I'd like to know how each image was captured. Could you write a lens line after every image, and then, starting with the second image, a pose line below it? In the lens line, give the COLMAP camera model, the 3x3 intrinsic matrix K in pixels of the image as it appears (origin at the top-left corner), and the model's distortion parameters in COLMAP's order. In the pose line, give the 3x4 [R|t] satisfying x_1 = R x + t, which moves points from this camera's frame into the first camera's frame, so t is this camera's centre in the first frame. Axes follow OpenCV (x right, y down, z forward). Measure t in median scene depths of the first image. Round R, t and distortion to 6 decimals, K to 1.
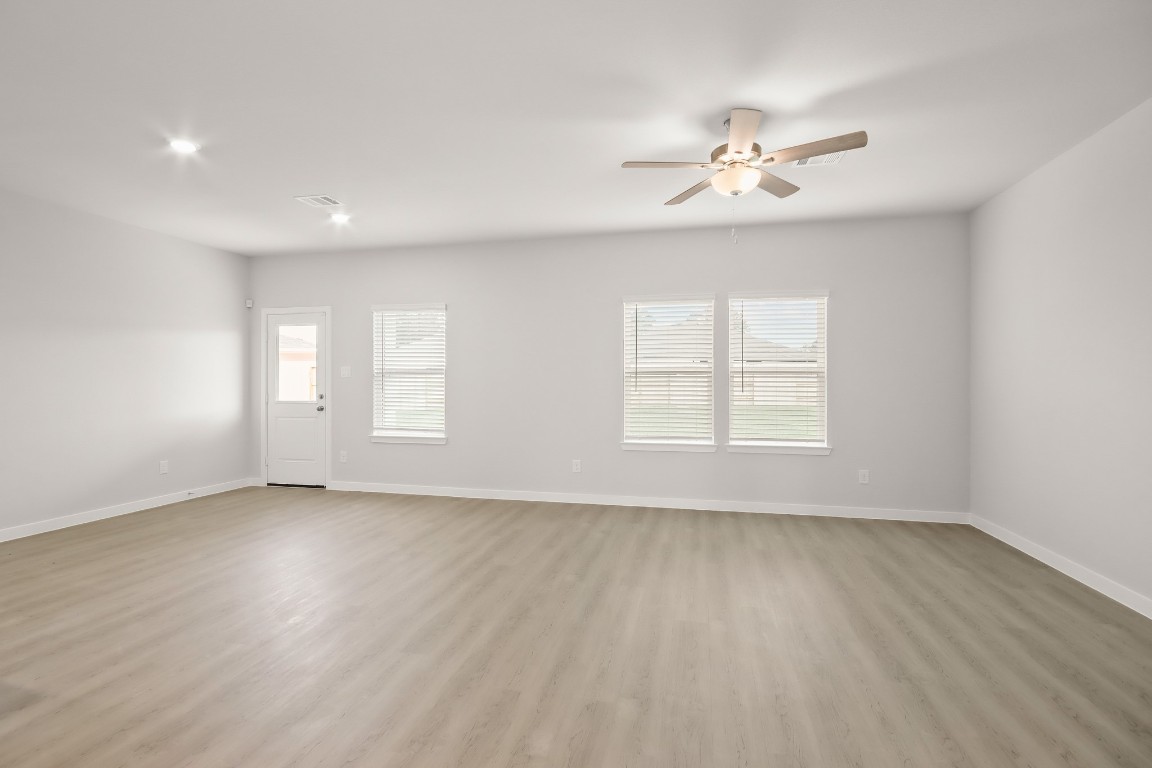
lens RADIAL K [[541.9, 0, 576.9], [0, 541.9, 378.1], [0, 0, 1]] dist [0.005857, -0.002520]
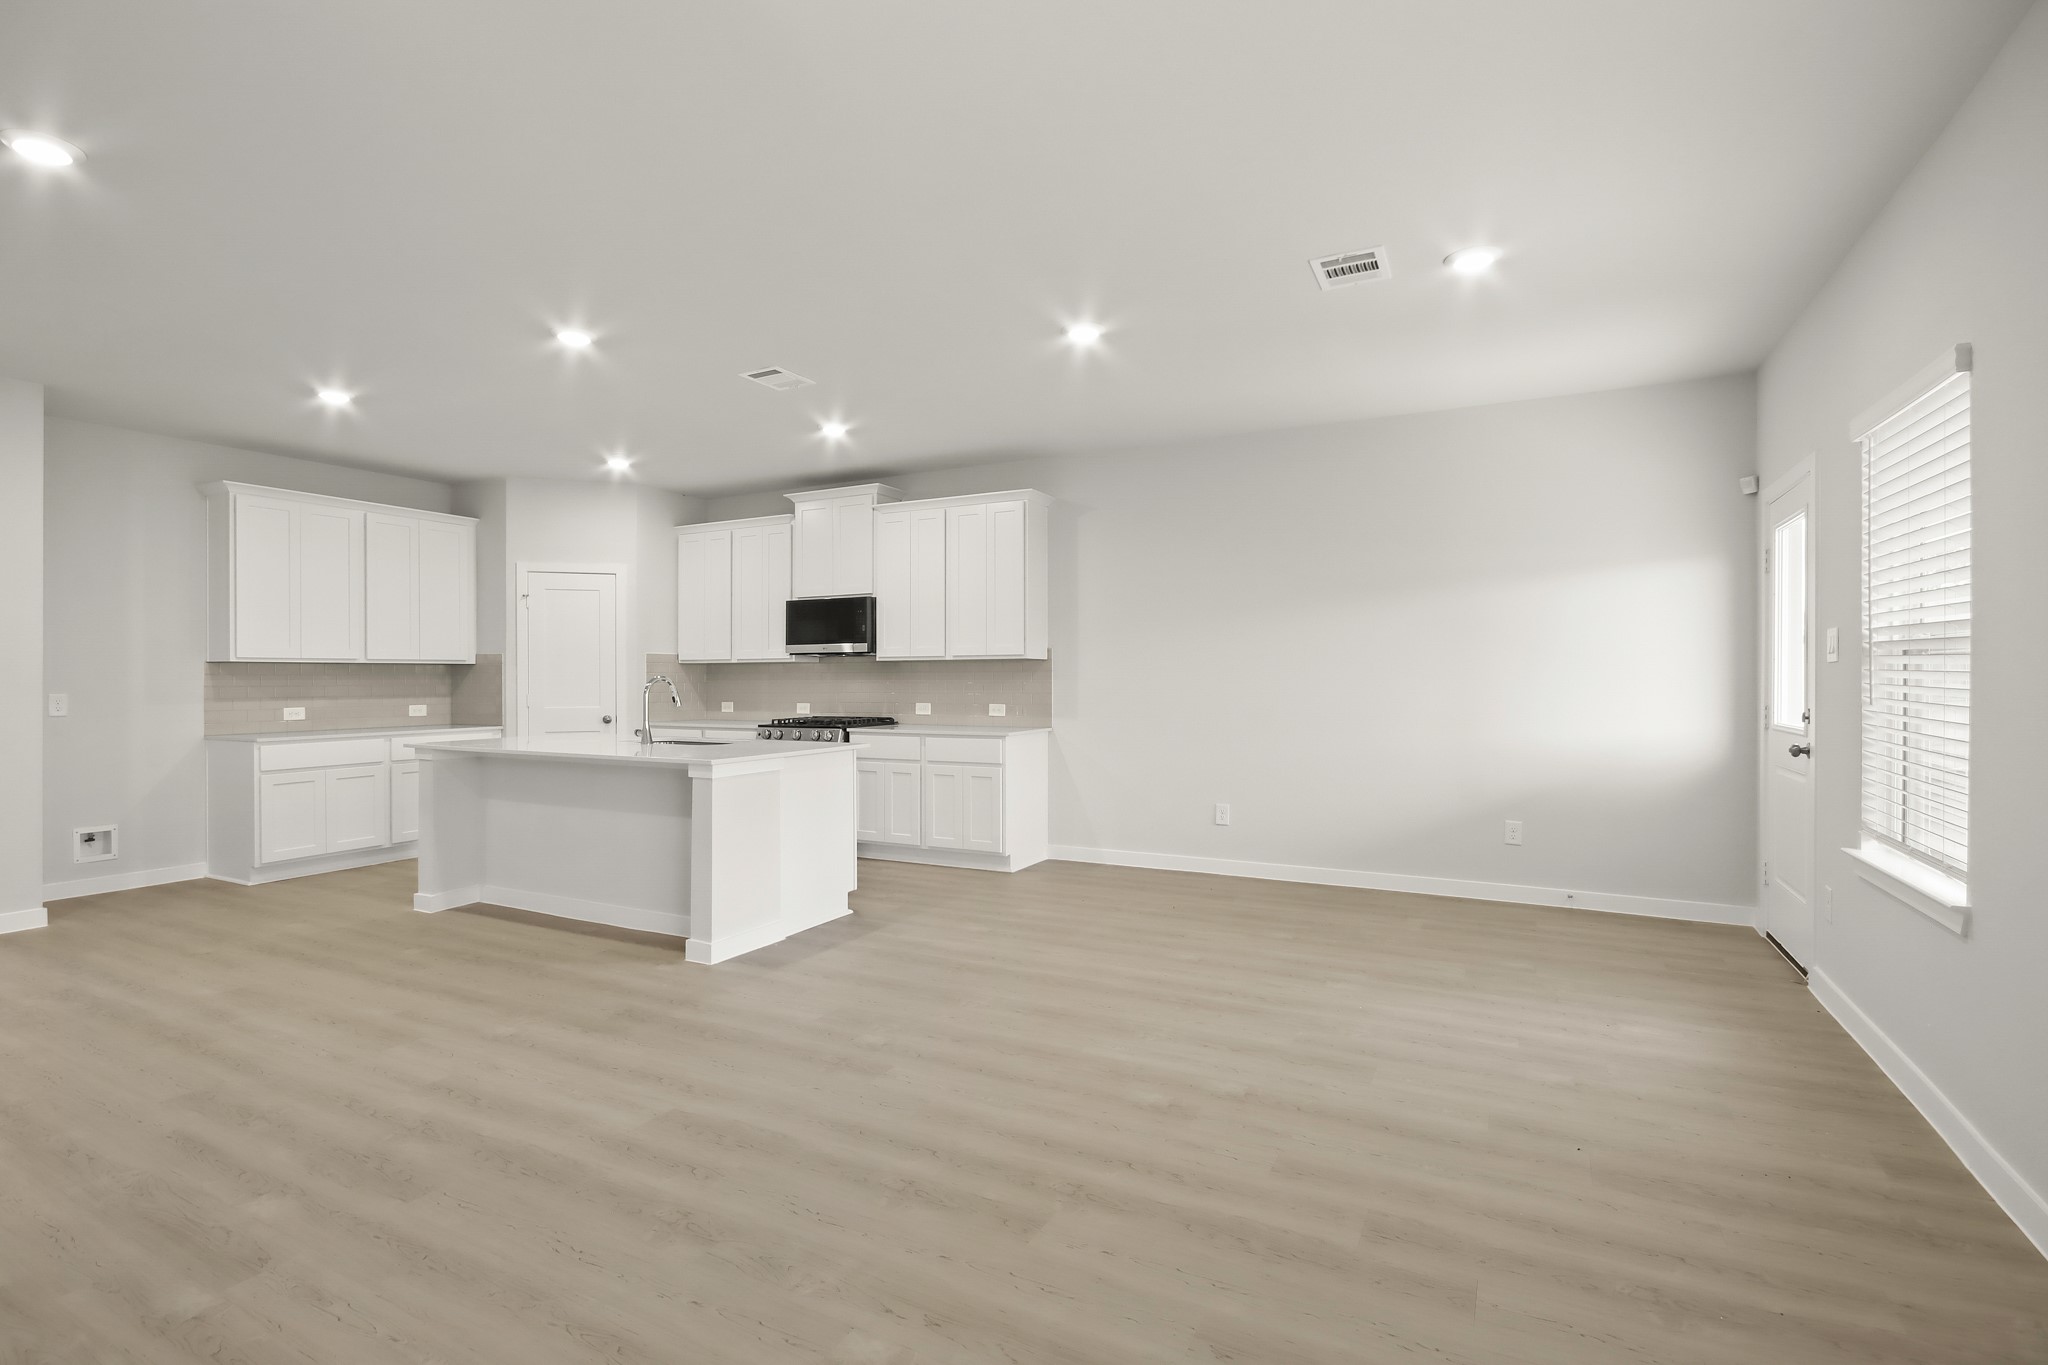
lens RADIAL K [[963.4, 0, 1016.9], [0, 963.4, 680.3], [0, 0, 1]] dist [0.005857, -0.002520]
pose [[-0.261657, 0.005476, -0.965145, 0.501602], [0.013274, 0.999910, 0.002075, 0.005578], [0.965070, -0.012268, -0.261706, 1.297297]]
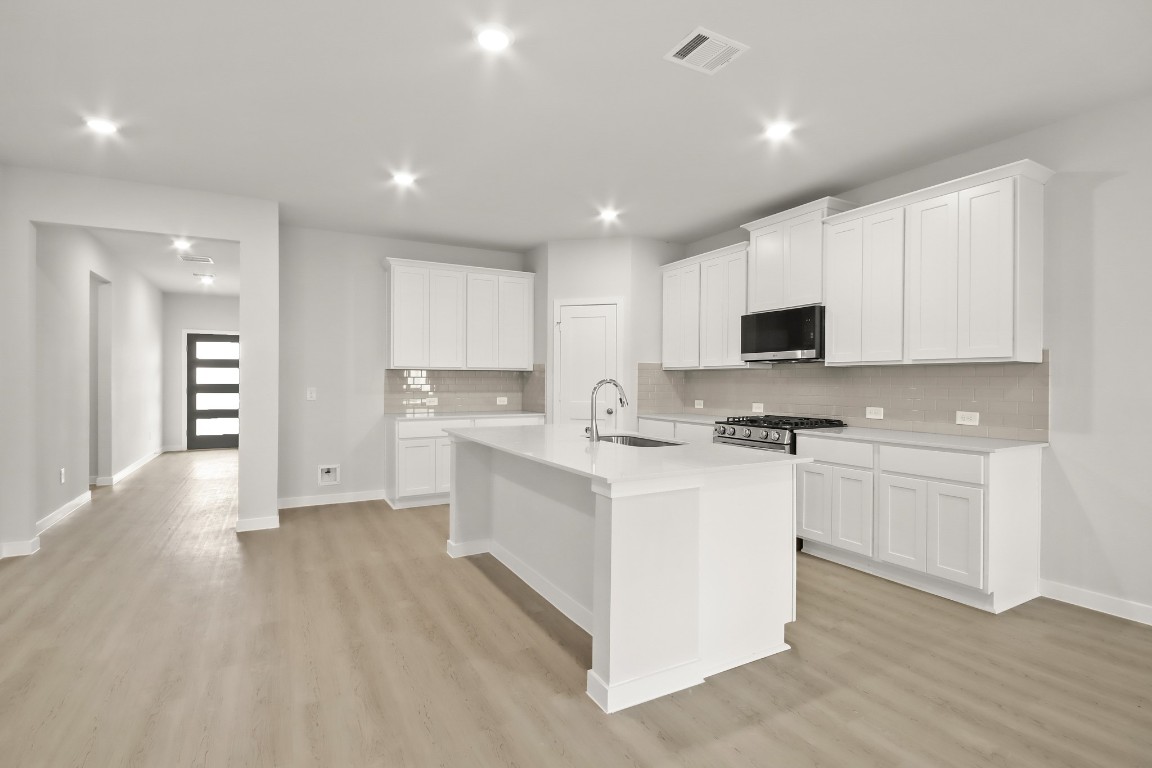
lens RADIAL K [[541.9, 0, 576.7], [0, 541.9, 383.4], [0, 0, 1]] dist [0.005857, -0.002520]
pose [[-0.747829, -0.000113, -0.663891, -0.192891], [0.002608, 0.999992, -0.003107, 0.005544], [0.663886, -0.004054, -0.747823, 1.005305]]
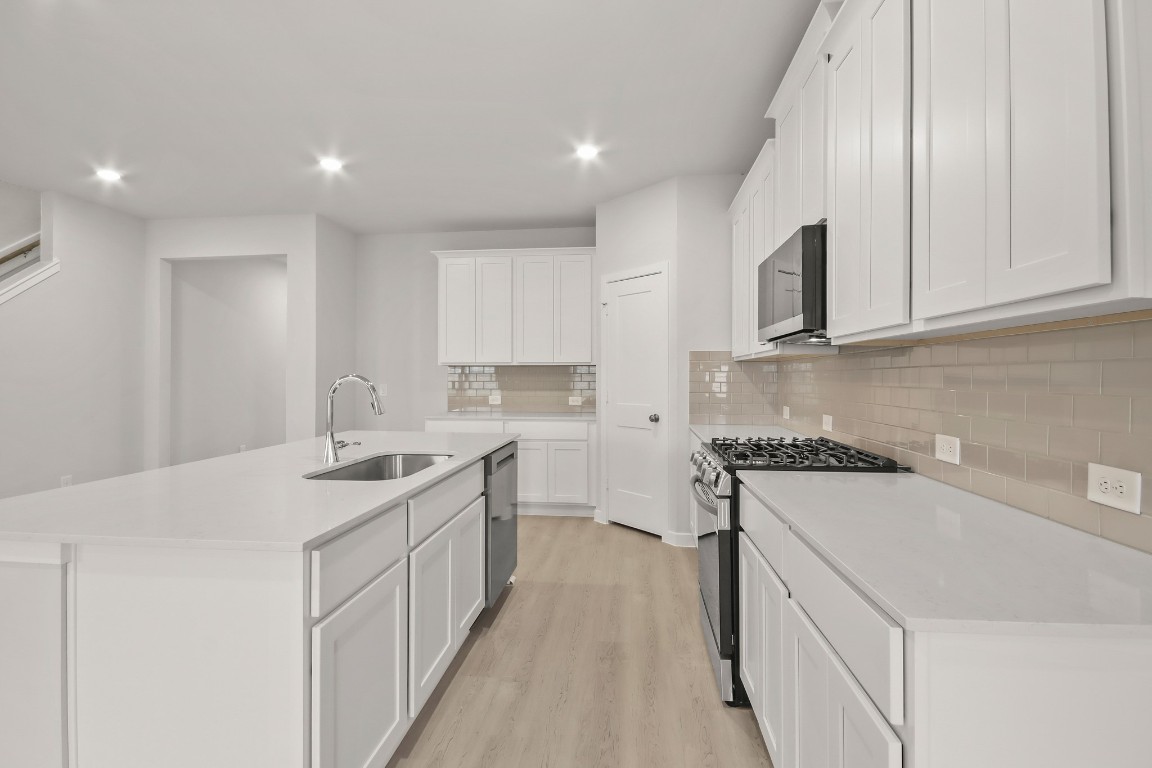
lens RADIAL K [[541.9, 0, 582.9], [0, 541.9, 373.8], [0, 0, 1]] dist [0.005857, -0.002520]
pose [[-0.993250, -0.001725, -0.115984, -1.098481], [0.000142, 0.999871, -0.016079, 0.005180], [0.115997, -0.015987, -0.993121, 1.026219]]
